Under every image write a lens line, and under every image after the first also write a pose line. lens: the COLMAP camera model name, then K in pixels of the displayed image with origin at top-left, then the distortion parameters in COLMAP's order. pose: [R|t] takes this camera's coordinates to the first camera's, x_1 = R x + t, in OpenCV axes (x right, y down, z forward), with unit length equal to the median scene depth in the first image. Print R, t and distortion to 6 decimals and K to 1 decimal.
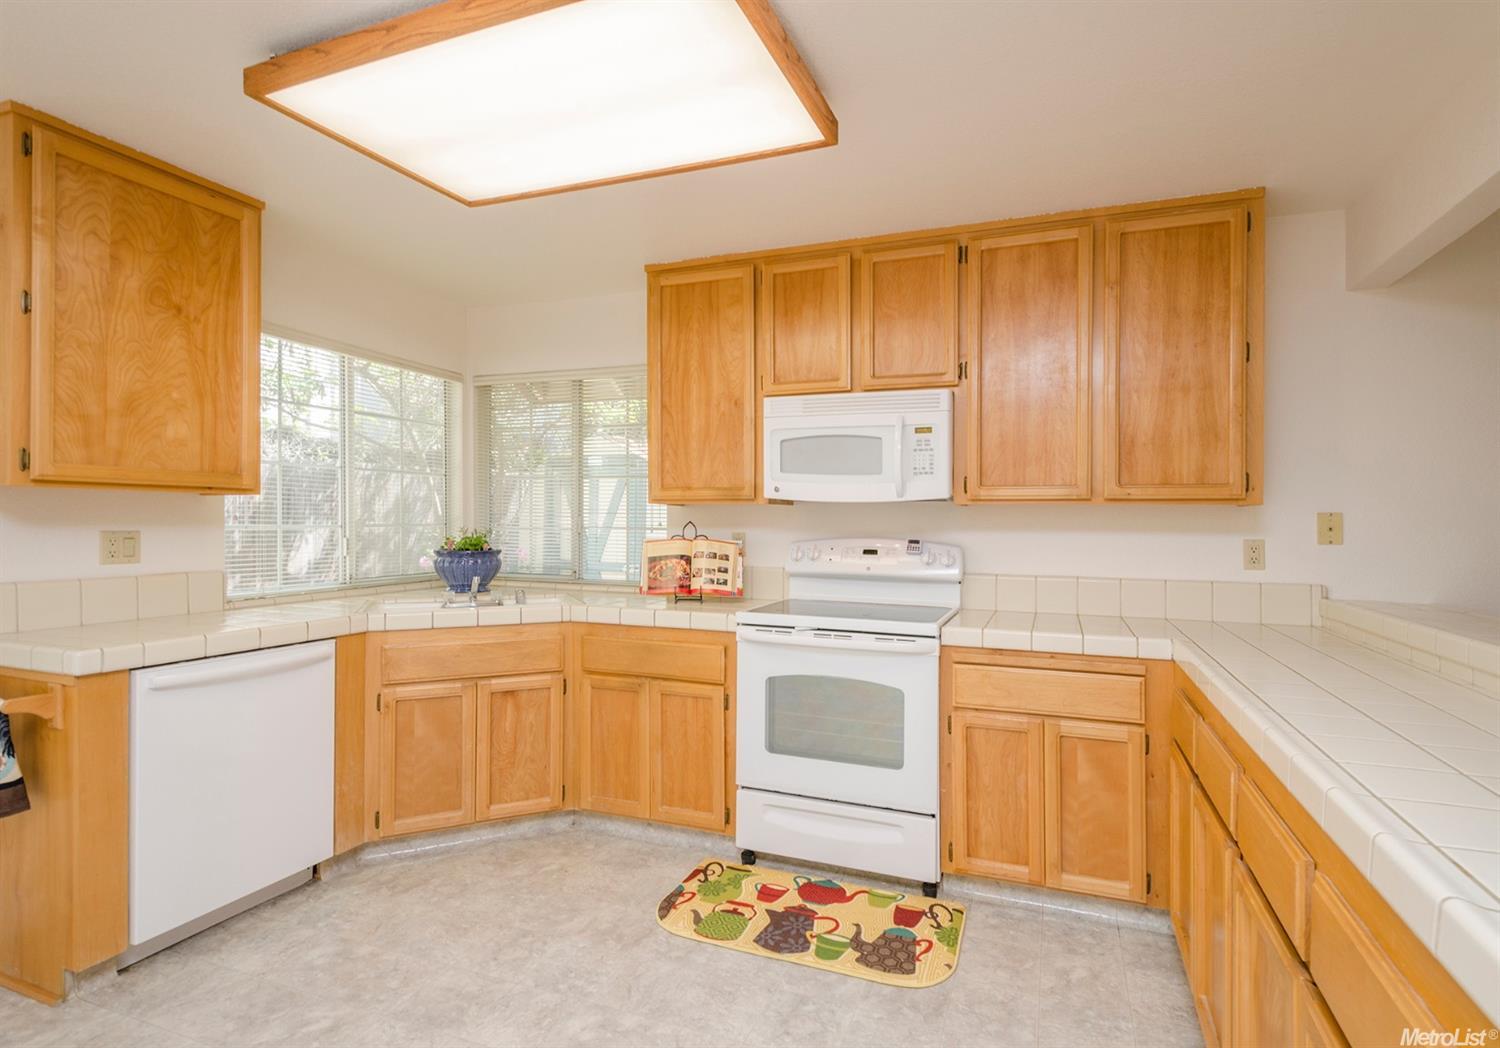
lens RADIAL K [[725.4, 0, 789.0], [0, 725.4, 524.7], [0, 0, 1]] dist [0.002092, 0.000172]
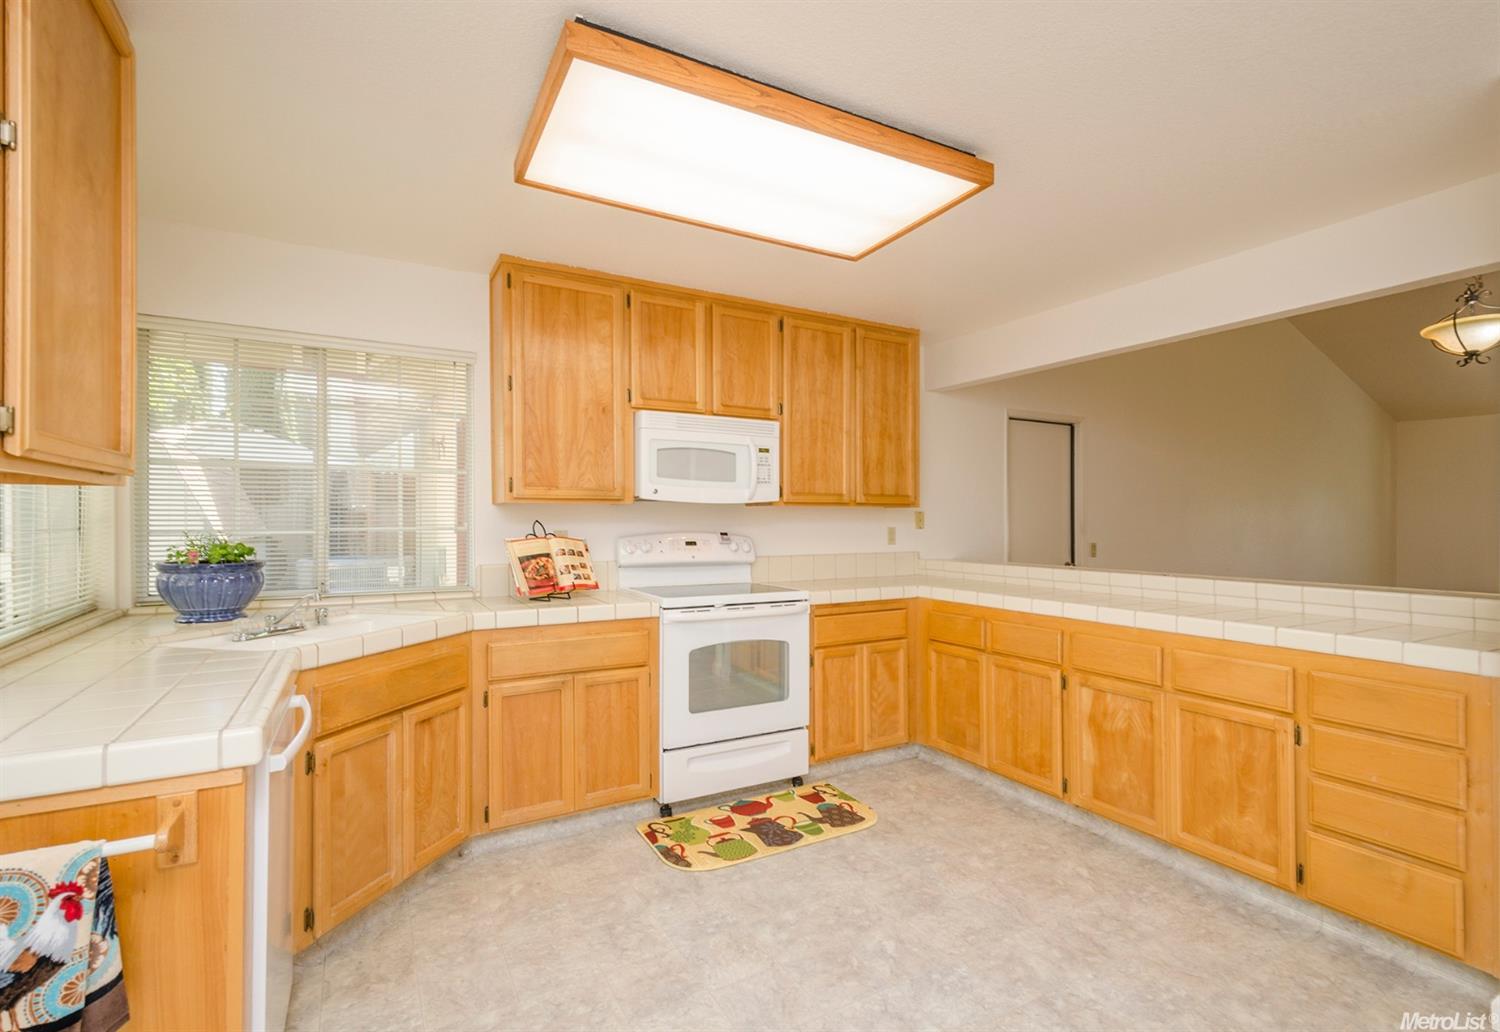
lens RADIAL K [[700.8, 0, 750.0], [0, 700.8, 516.0], [0, 0, 1]] dist [-0.000494, -0.000284]
pose [[0.650575, -0.006348, 0.759415, -0.834639], [0.007099, 0.999972, 0.002278, -0.012305], [-0.759409, 0.003909, 0.650602, 0.177710]]
